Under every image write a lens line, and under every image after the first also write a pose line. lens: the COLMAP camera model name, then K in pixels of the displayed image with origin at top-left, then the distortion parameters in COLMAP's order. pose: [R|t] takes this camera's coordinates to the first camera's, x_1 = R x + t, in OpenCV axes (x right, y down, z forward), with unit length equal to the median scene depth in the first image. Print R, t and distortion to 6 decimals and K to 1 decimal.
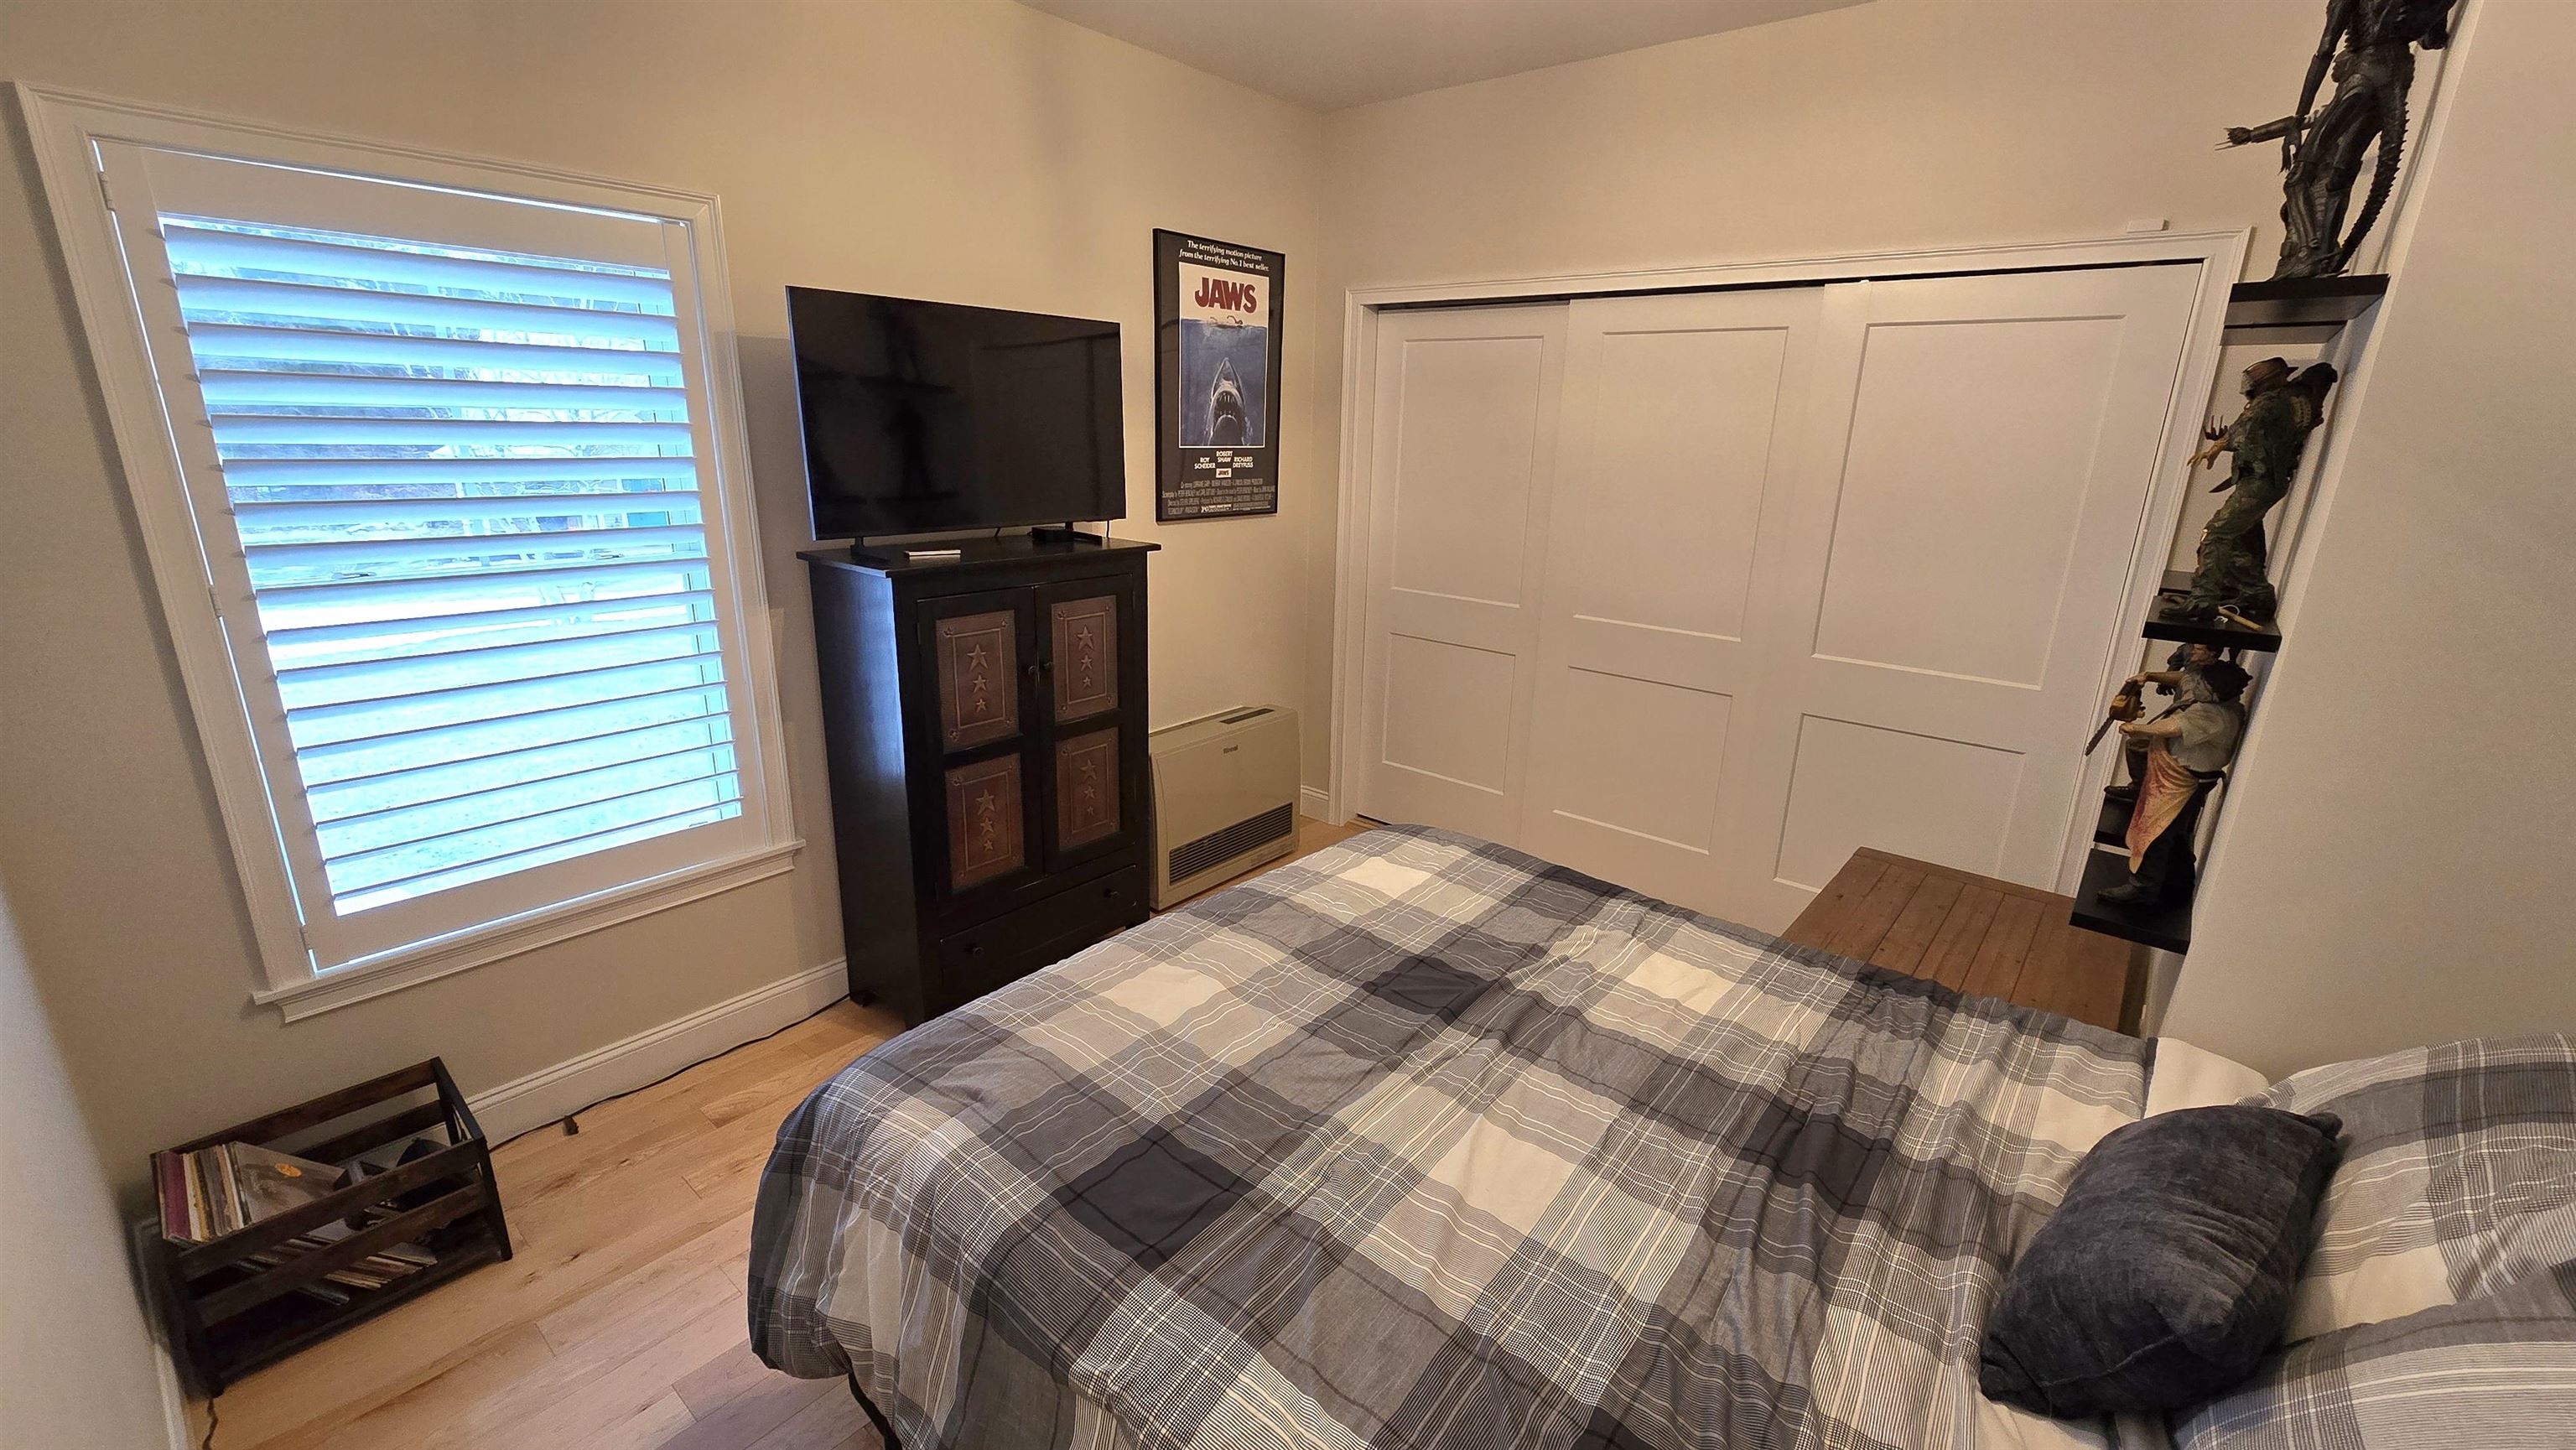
lens RADIAL K [[1055.6, 0, 1288.0], [0, 1055.6, 725.0], [0, 0, 1]] dist [-0.001616, -0.000208]
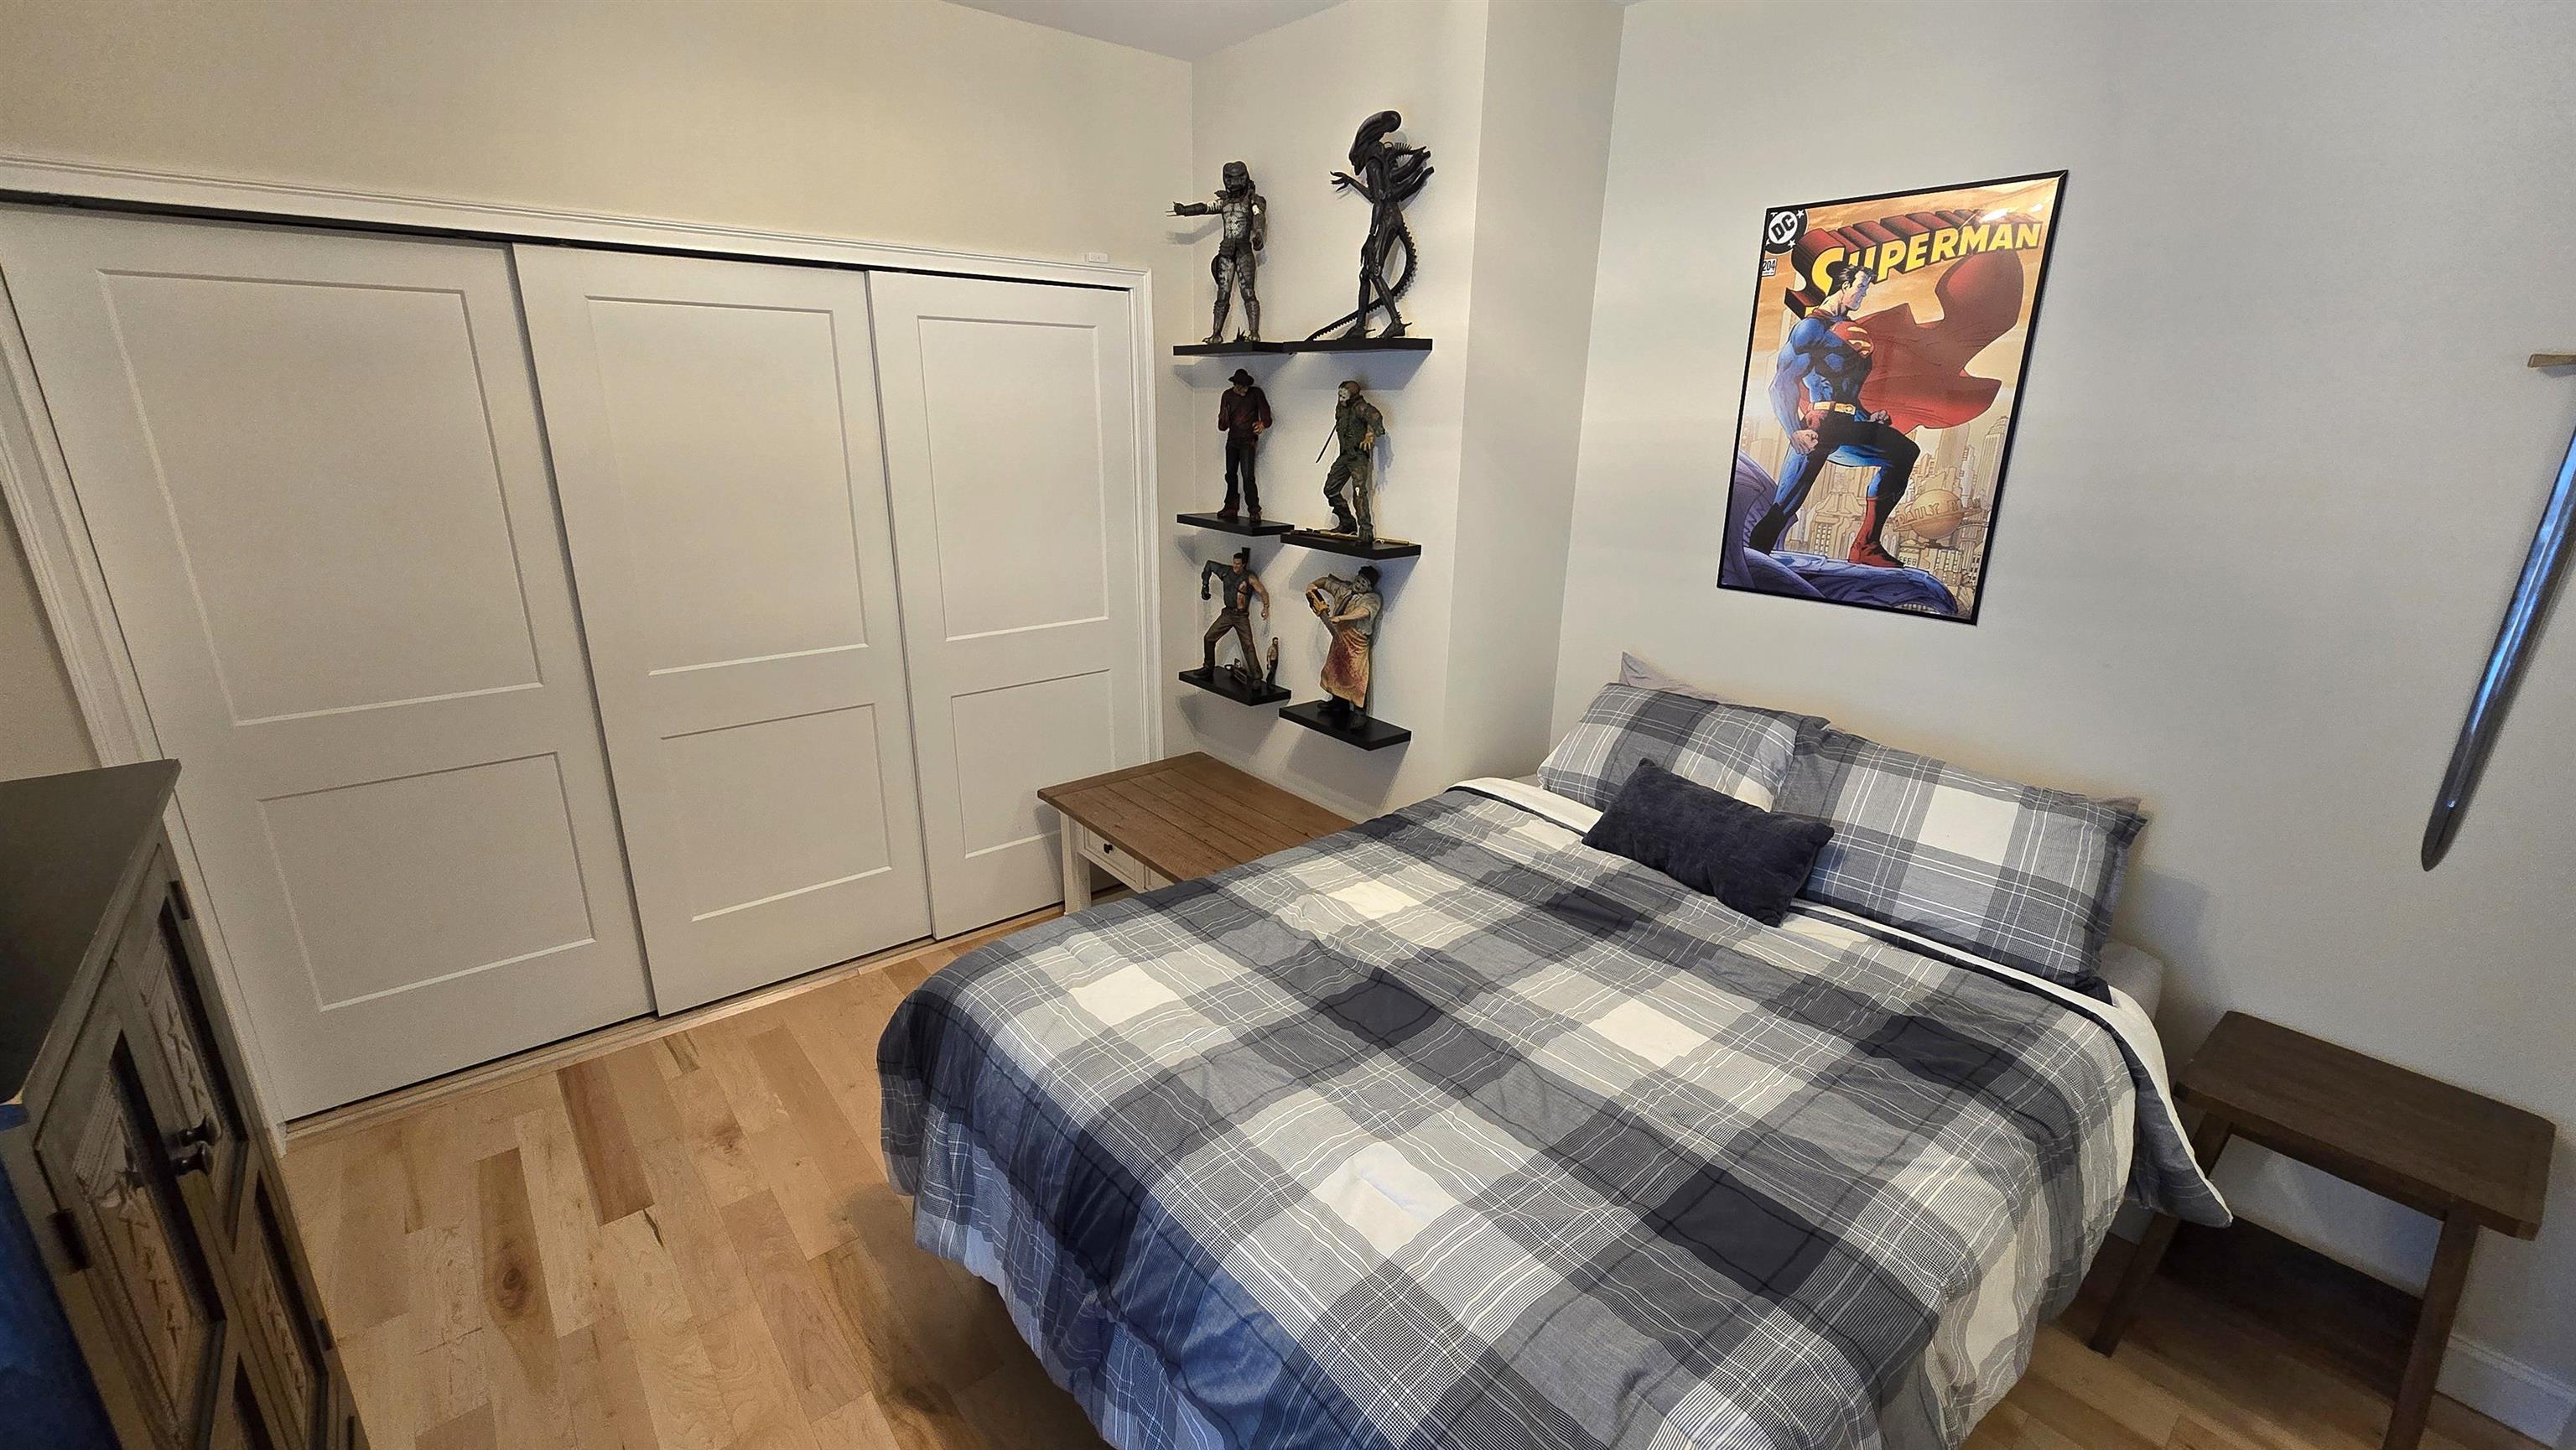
lens RADIAL K [[1055.6, 0, 1288.0], [0, 1055.6, 725.0], [0, 0, 1]] dist [-0.001616, -0.000208]
pose [[0.181504, -0.320600, 0.929662, -0.785475], [0.266897, 0.925940, 0.267208, -0.324017], [-0.946479, 0.199625, 0.253629, 0.812293]]
